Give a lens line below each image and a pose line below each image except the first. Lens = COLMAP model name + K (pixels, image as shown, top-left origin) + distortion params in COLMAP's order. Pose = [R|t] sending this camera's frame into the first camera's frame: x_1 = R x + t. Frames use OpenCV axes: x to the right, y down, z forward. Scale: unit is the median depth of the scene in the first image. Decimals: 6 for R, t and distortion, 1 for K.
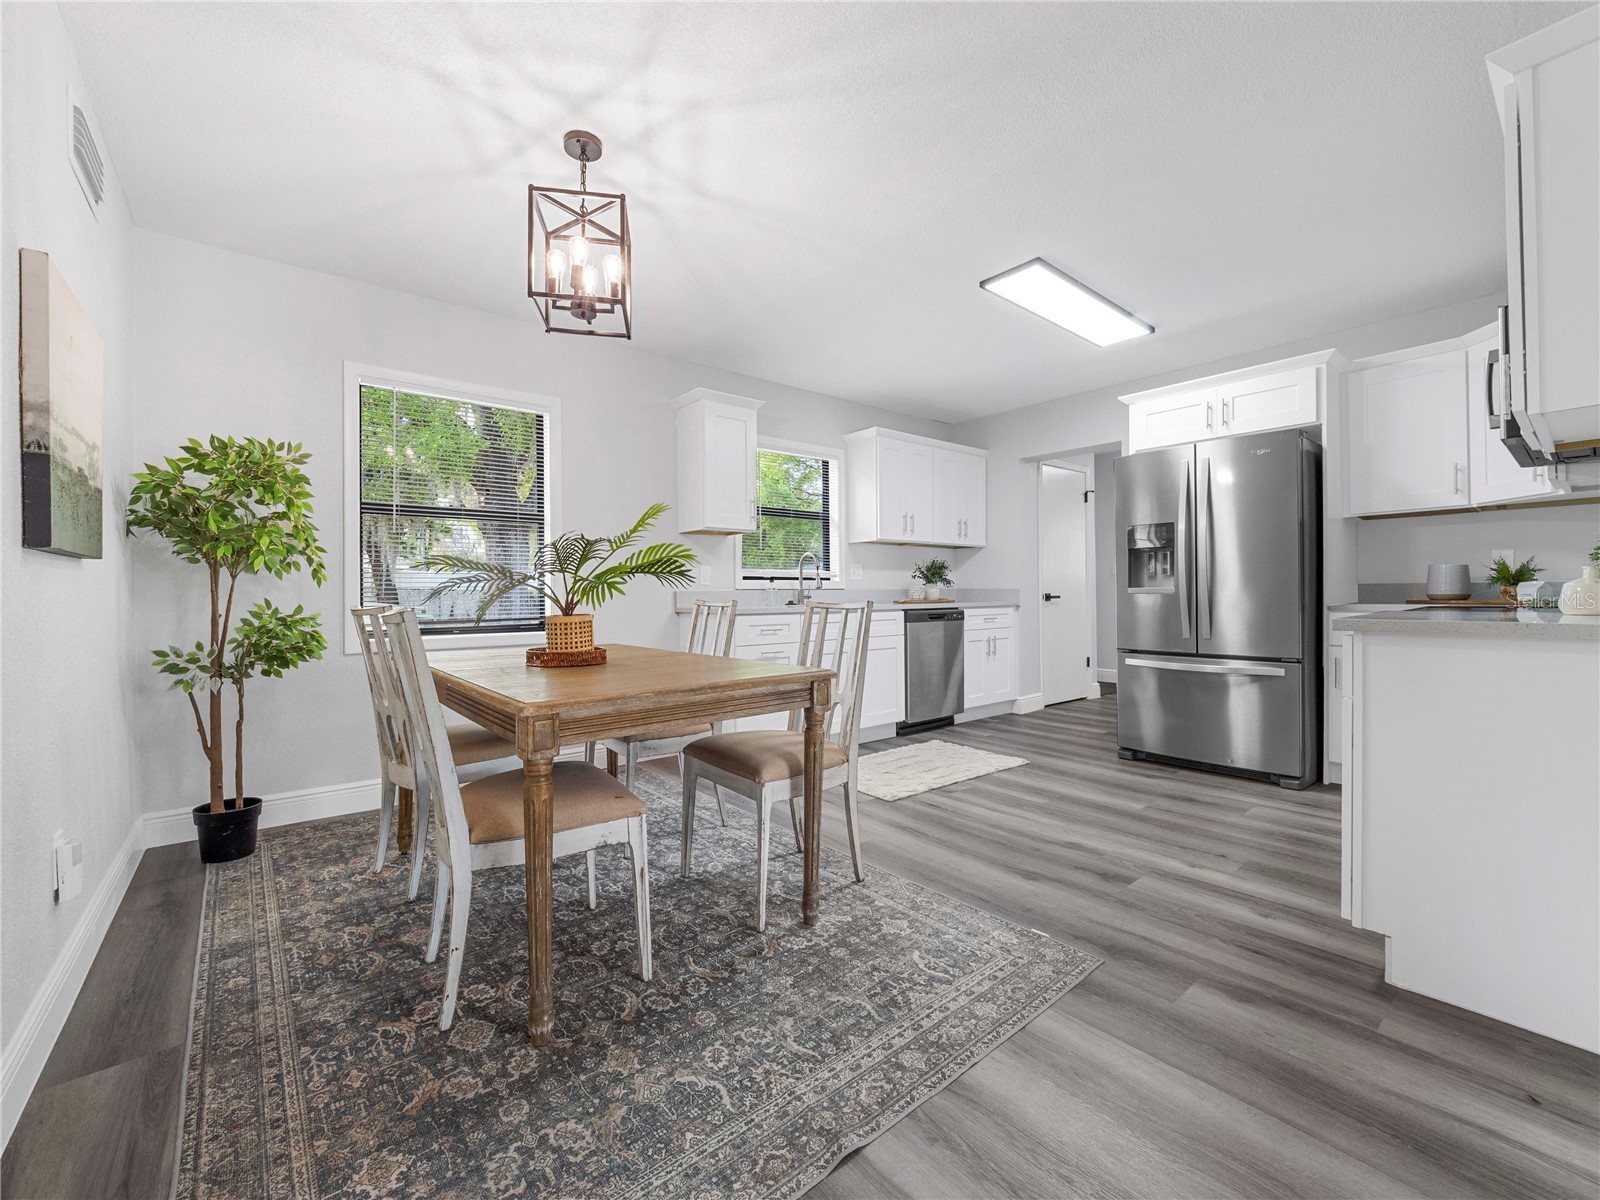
lens RADIAL K [[667.6, 0, 802.8], [0, 667.6, 597.5], [0, 0, 1]] dist [-0.001174, -0.000181]
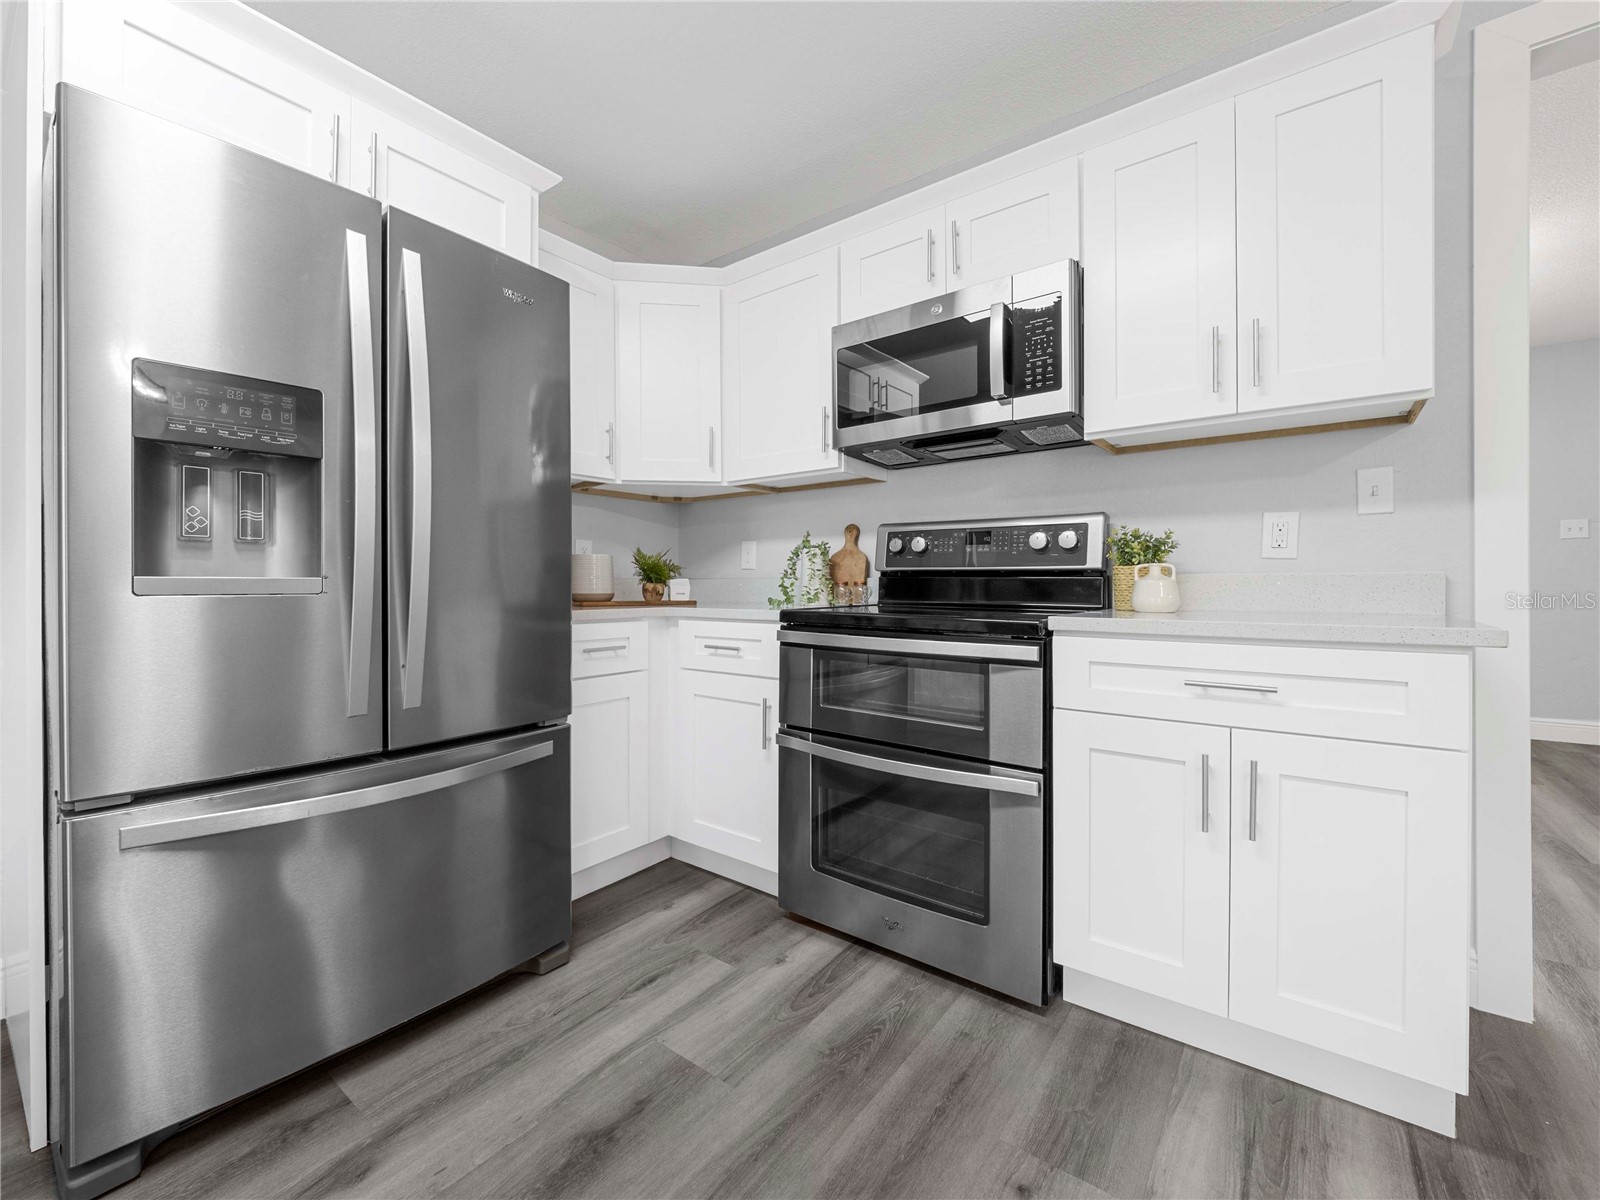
lens RADIAL K [[666.6, 0, 797.1], [0, 666.6, 584.6], [0, 0, 1]] dist [-0.010843, -0.000353]
pose [[-0.225426, 0.011062, 0.974197, 0.175654], [0.009407, 0.999914, -0.009177, -0.006005], [-0.974215, 0.007096, -0.225511, 0.913380]]
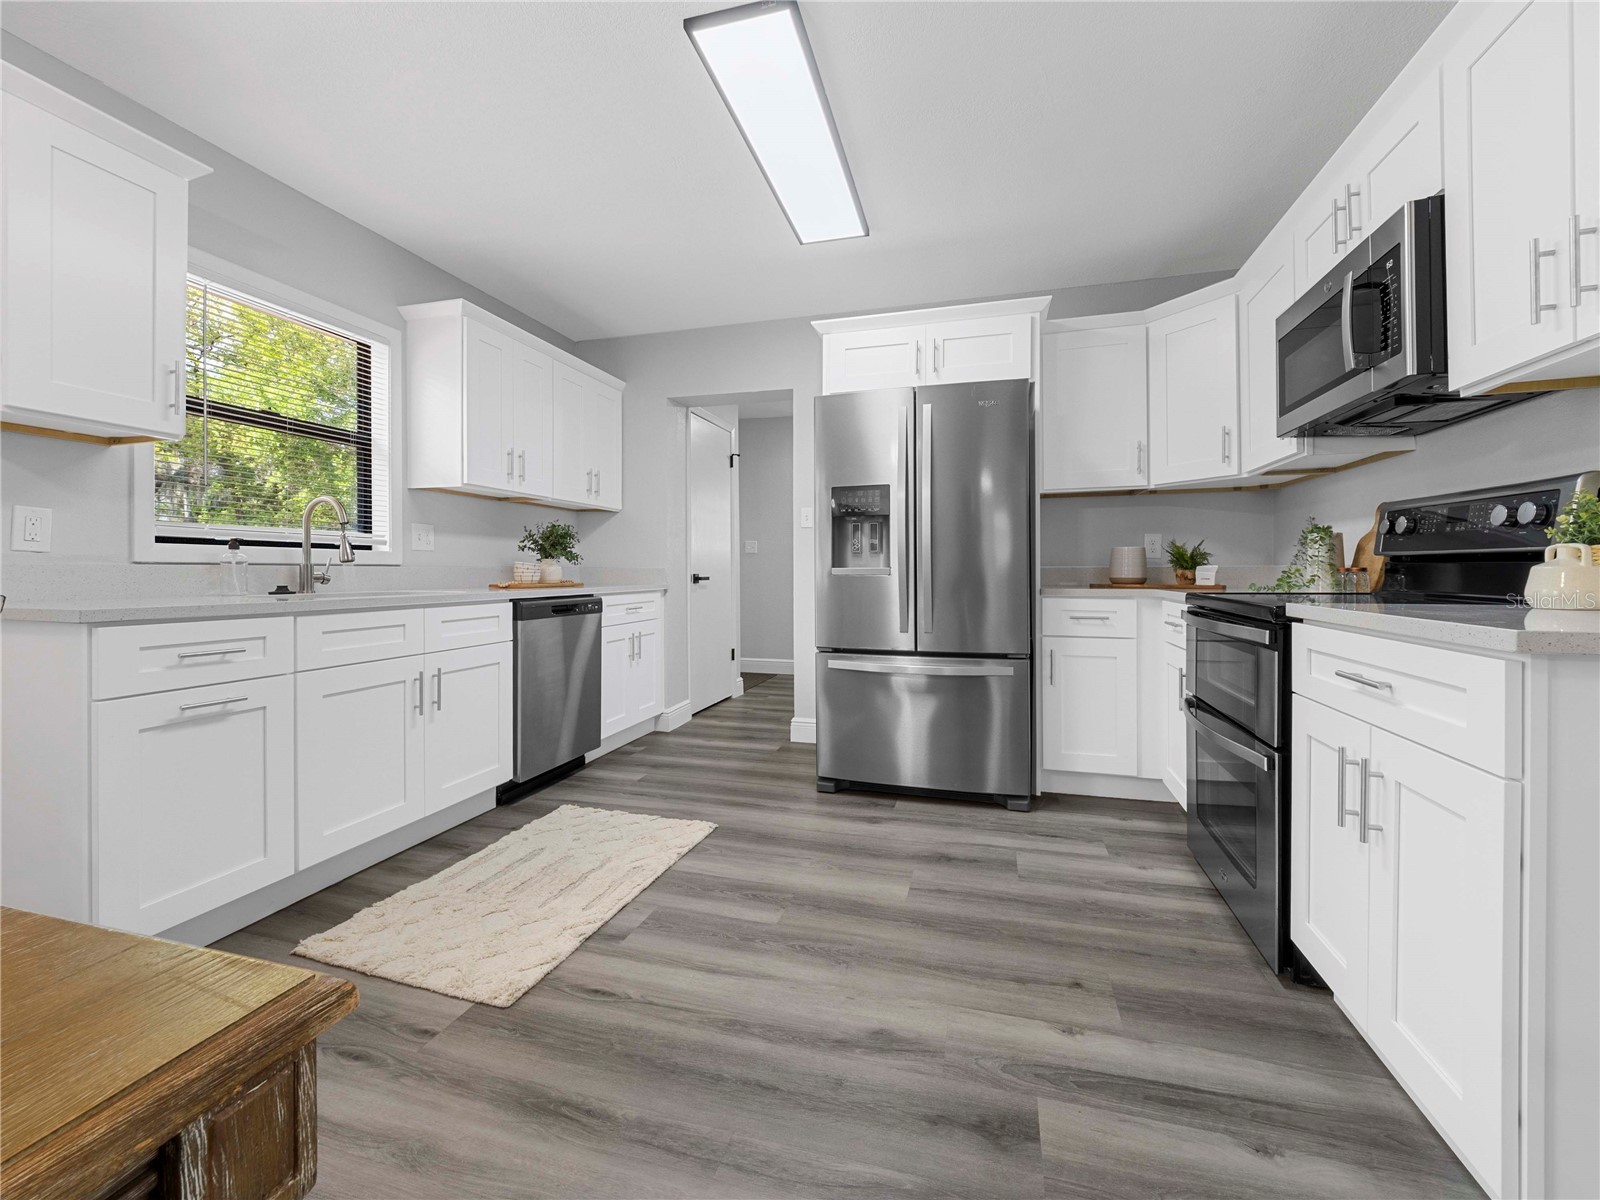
lens RADIAL K [[668.4, 0, 798.2], [0, 668.4, 575.1], [0, 0, 1]] dist [-0.006054, -0.000528]
pose [[0.827141, 0.003982, 0.561980, 0.031895], [-0.002456, 0.999991, -0.003469, -0.004062], [-0.561989, 0.001489, 0.827143, 0.455574]]
